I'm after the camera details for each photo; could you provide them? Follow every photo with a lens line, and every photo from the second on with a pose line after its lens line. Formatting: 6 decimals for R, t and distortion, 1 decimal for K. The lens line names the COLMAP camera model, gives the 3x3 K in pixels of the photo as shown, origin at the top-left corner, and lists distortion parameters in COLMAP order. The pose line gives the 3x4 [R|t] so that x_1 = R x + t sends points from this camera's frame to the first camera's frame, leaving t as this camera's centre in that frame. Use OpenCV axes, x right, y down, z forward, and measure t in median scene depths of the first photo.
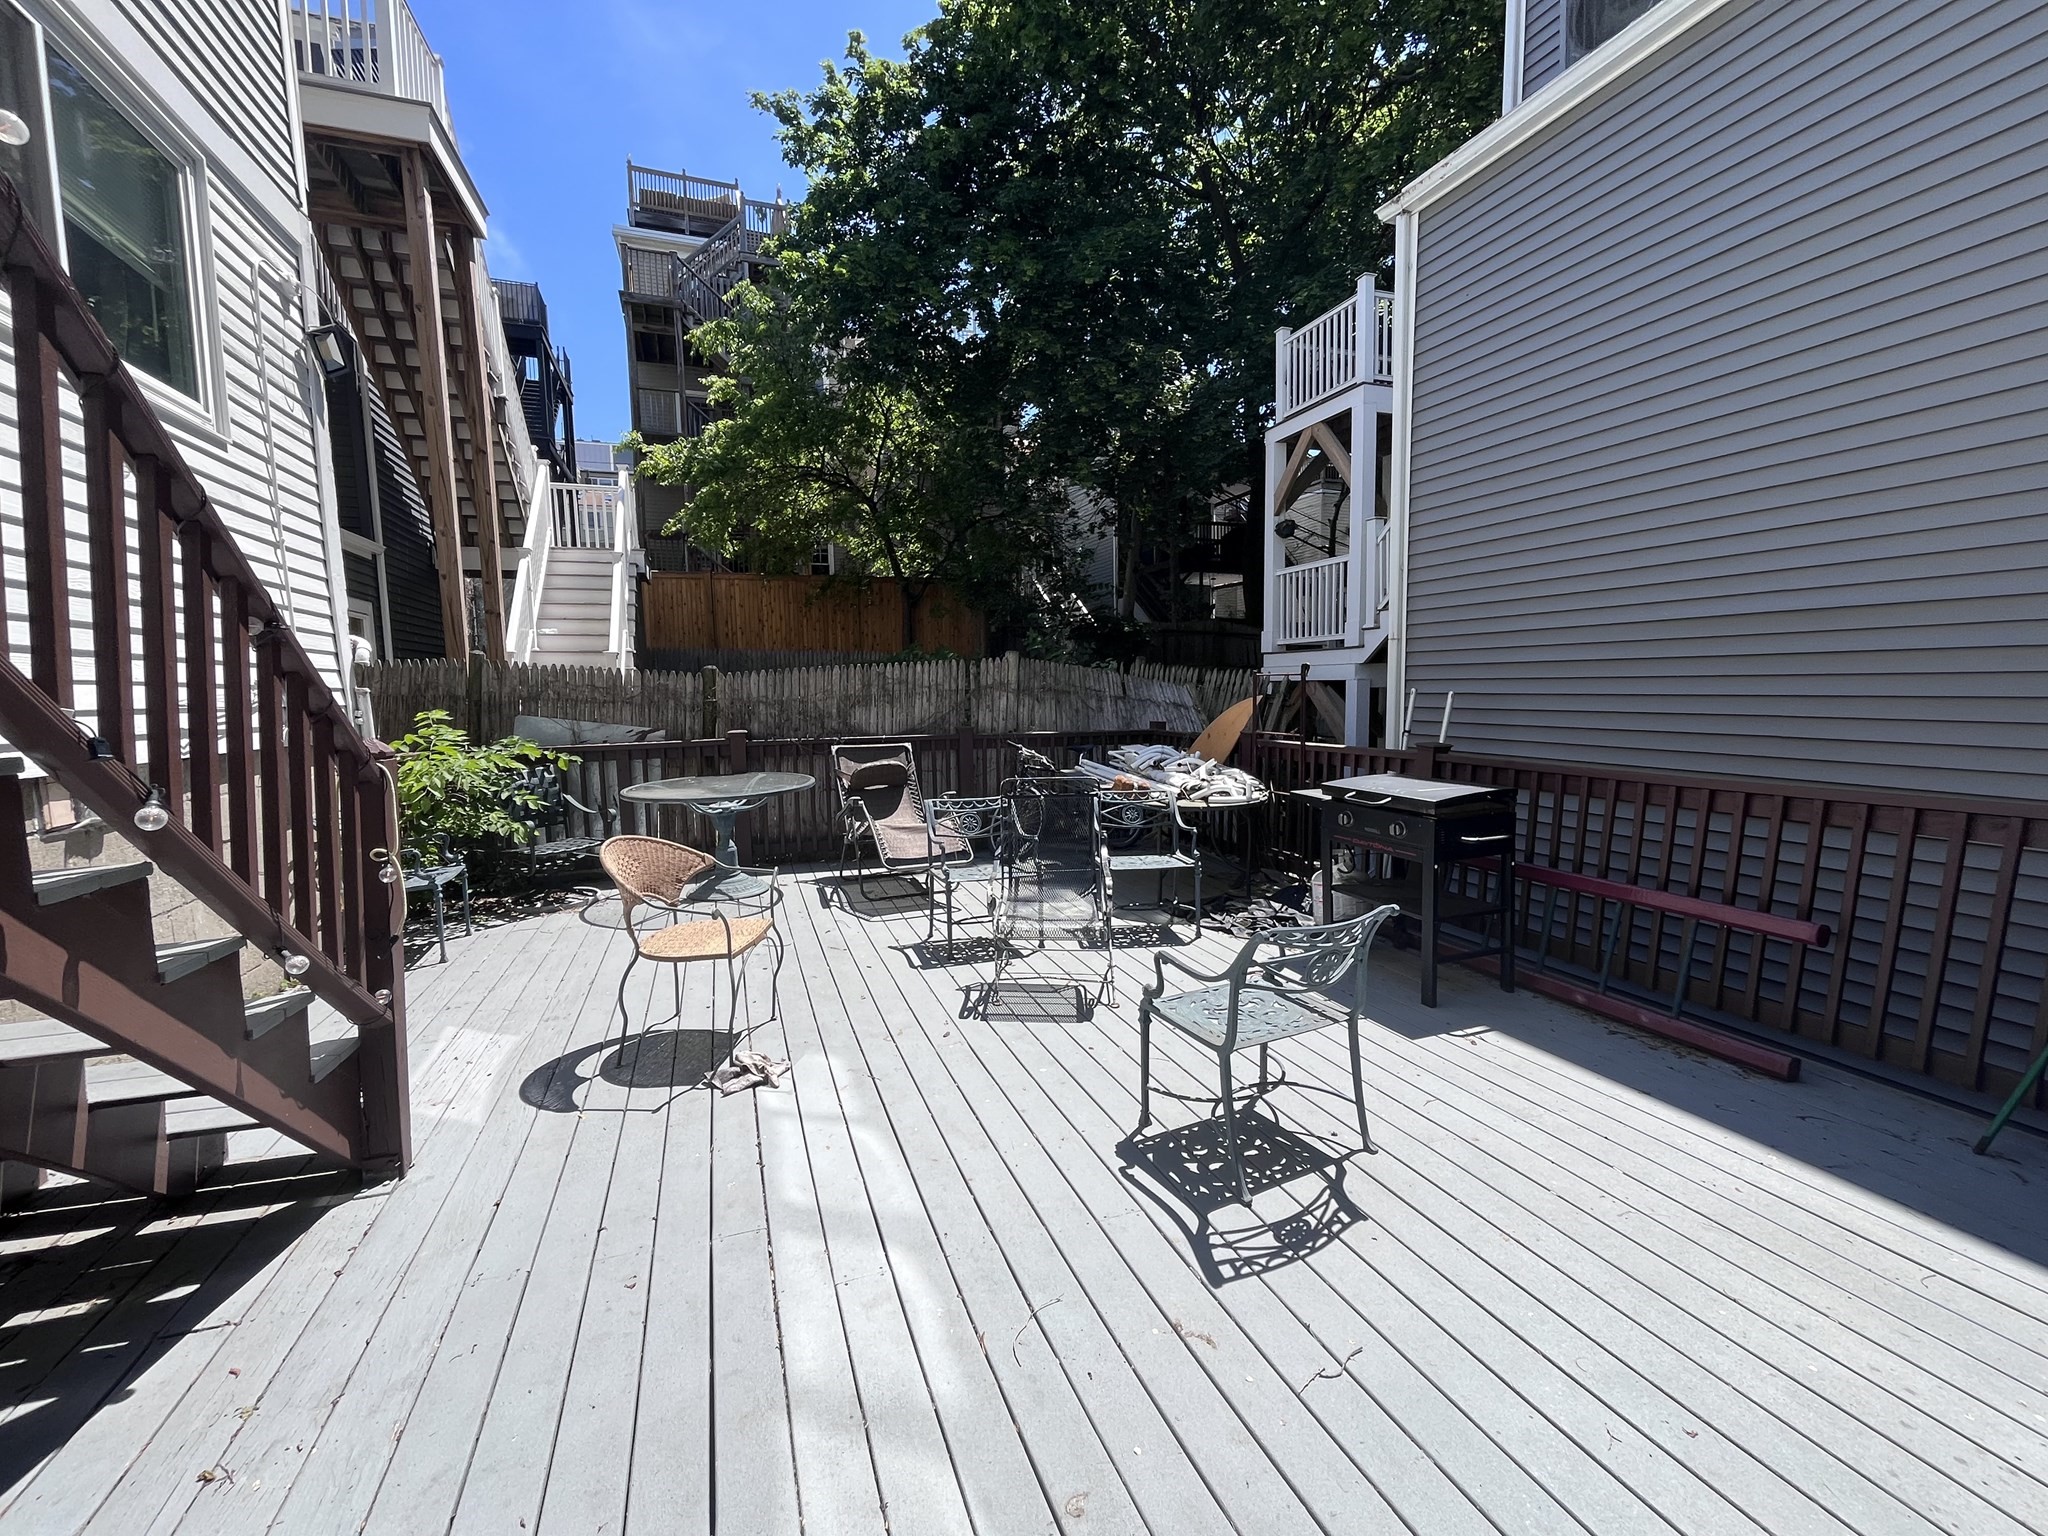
lens RADIAL K [[831.6, 0, 1024.5], [0, 831.6, 765.6], [0, 0, 1]] dist [-0.000679, -0.000364]
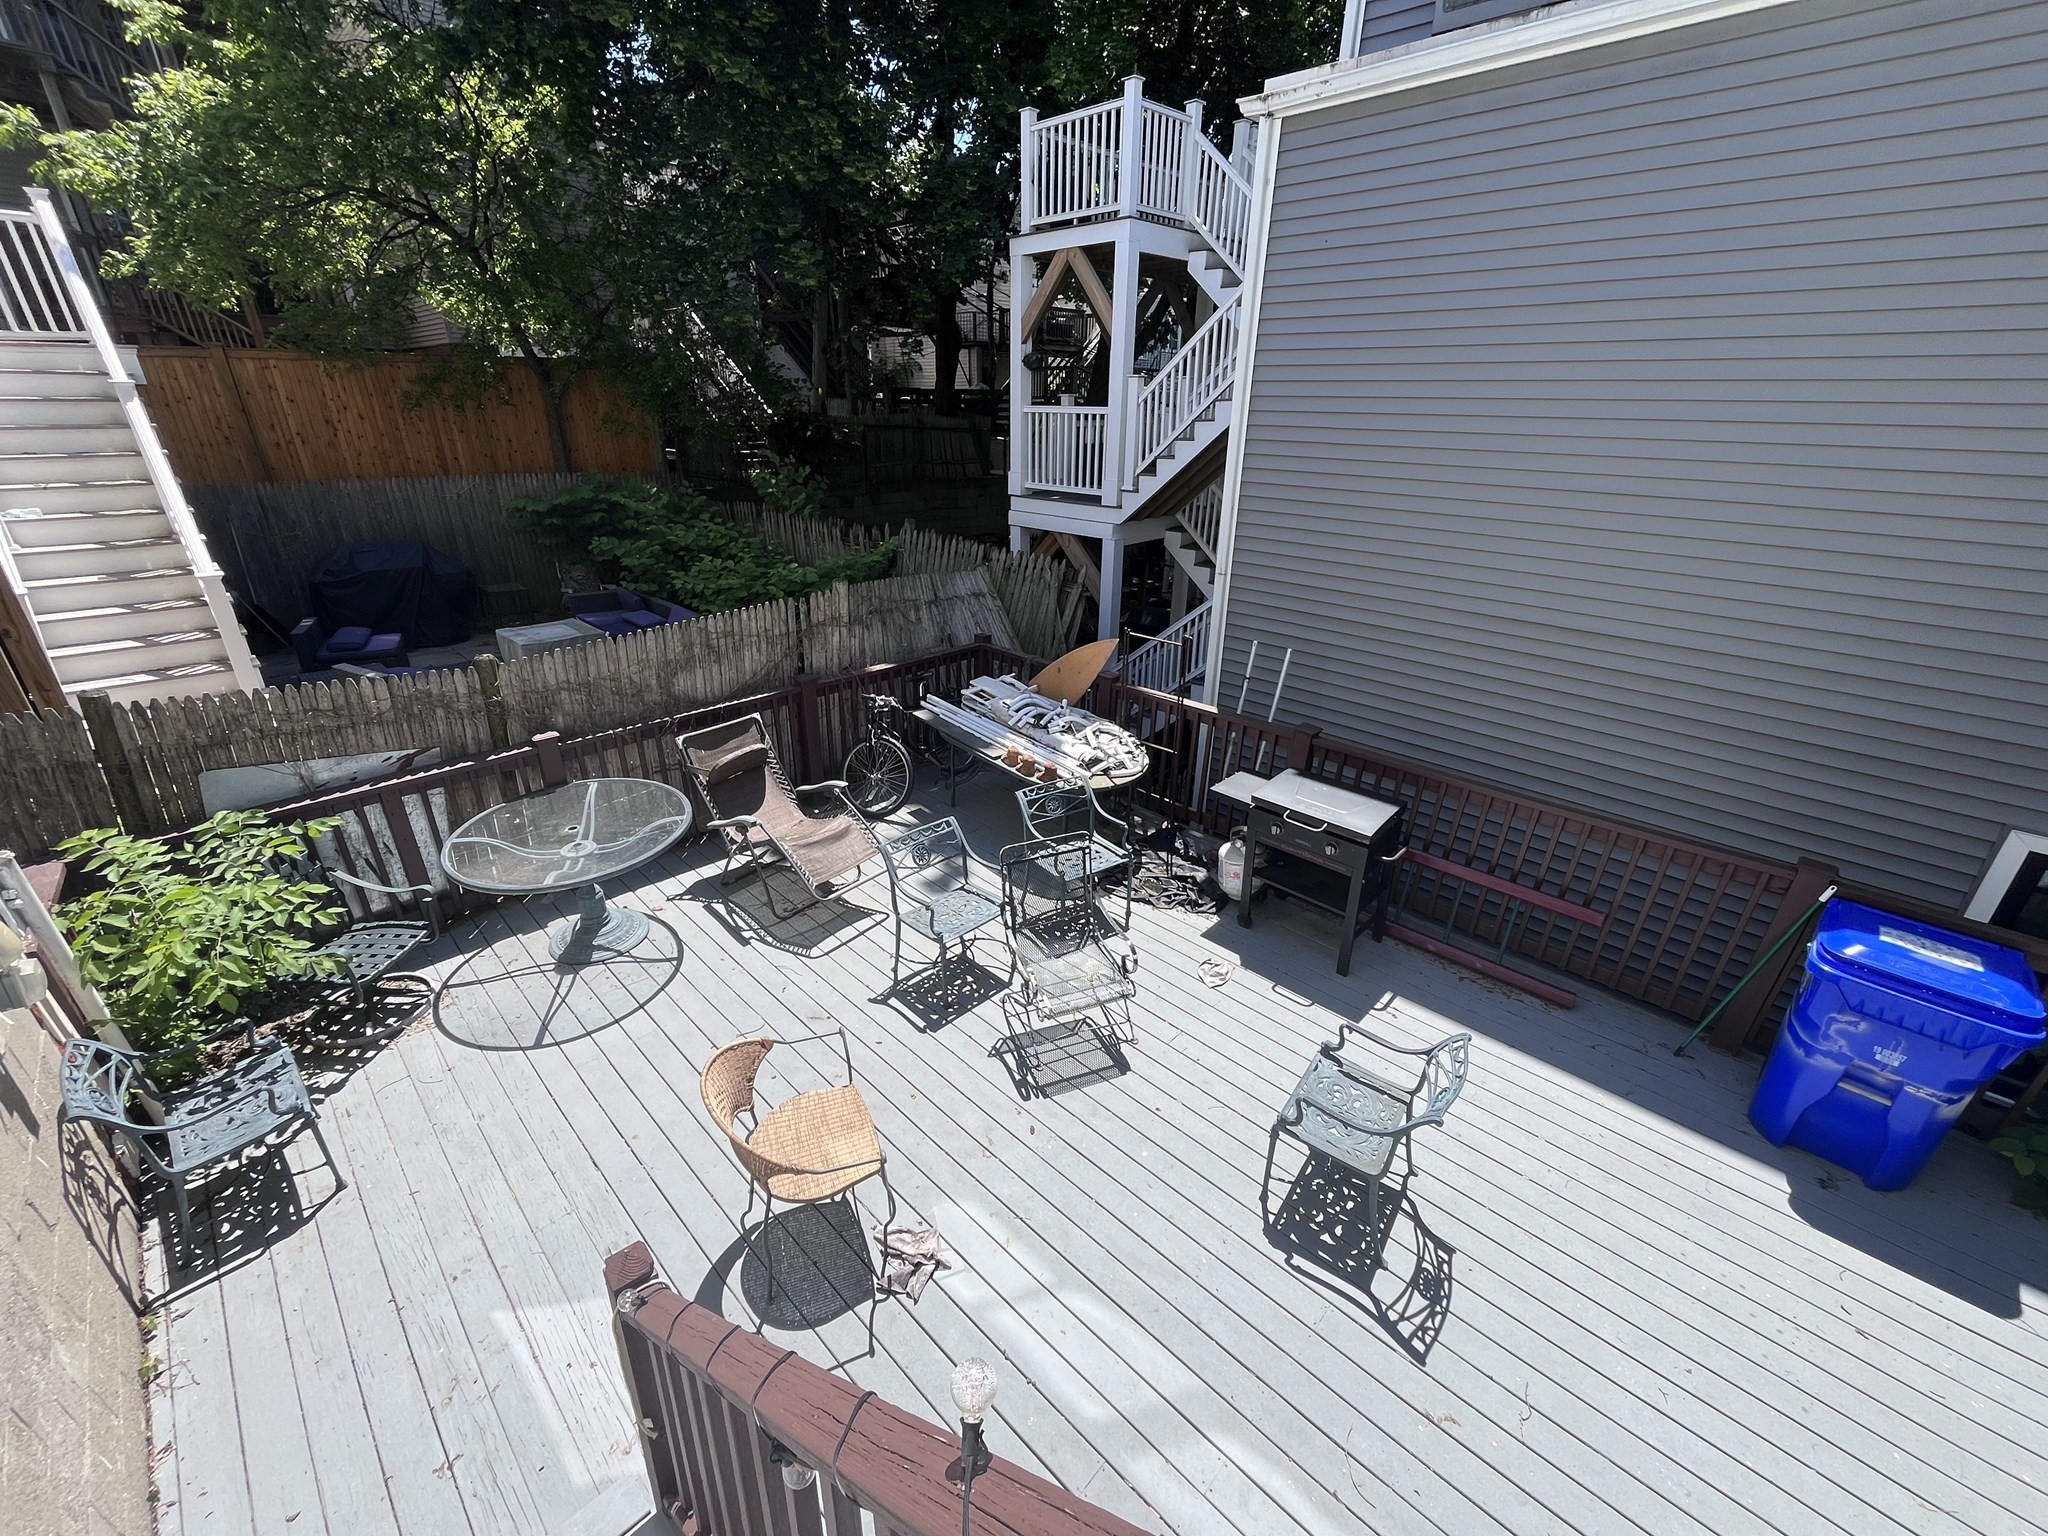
lens RADIAL K [[831.6, 0, 1024.5], [0, 831.6, 765.6], [0, 0, 1]] dist [-0.000679, -0.000364]
pose [[0.902619, -0.149717, 0.403564, -0.271261], [0.015970, 0.948563, 0.316186, -0.272523], [-0.430144, -0.278950, 0.858582, 0.117471]]
